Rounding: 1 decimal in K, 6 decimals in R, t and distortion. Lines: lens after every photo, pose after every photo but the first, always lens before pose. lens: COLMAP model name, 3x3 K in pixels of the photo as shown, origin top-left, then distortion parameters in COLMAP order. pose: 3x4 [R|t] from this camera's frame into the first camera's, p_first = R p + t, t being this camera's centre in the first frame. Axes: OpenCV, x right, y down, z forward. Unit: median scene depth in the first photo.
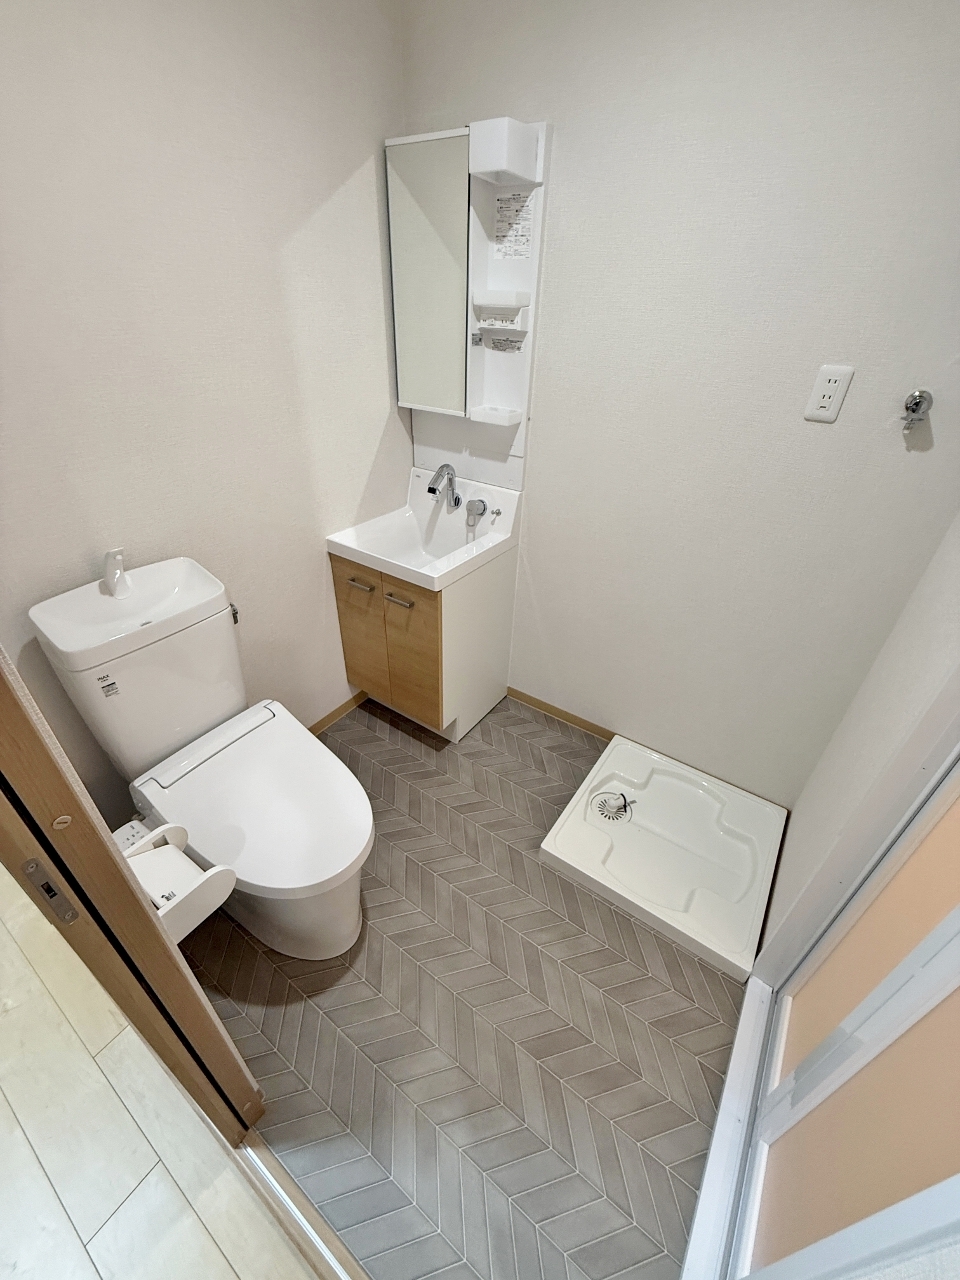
lens RADIAL K [[509.3, 0, 479.6], [0, 509.3, 638.6], [0, 0, 1]] dist [-0.001460, 0.001049]
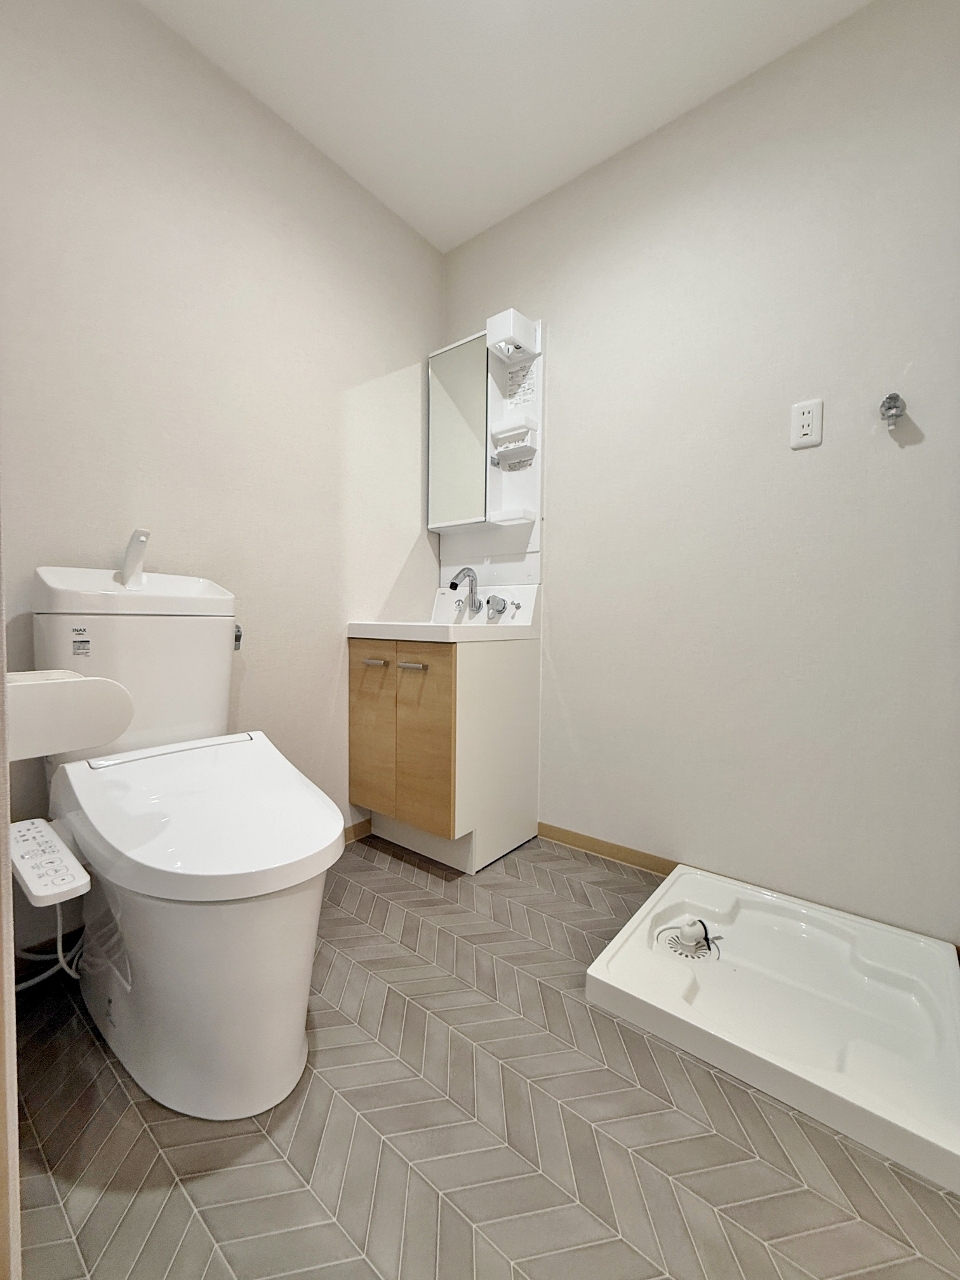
lens RADIAL K [[509.3, 0, 479.8], [0, 509.3, 640.5], [0, 0, 1]] dist [-0.001460, 0.001049]
pose [[0.997371, -0.018540, -0.070052, 0.035618], [-0.020252, 0.856877, -0.515123, 0.396376], [0.069576, 0.515188, 0.854249, 0.193754]]
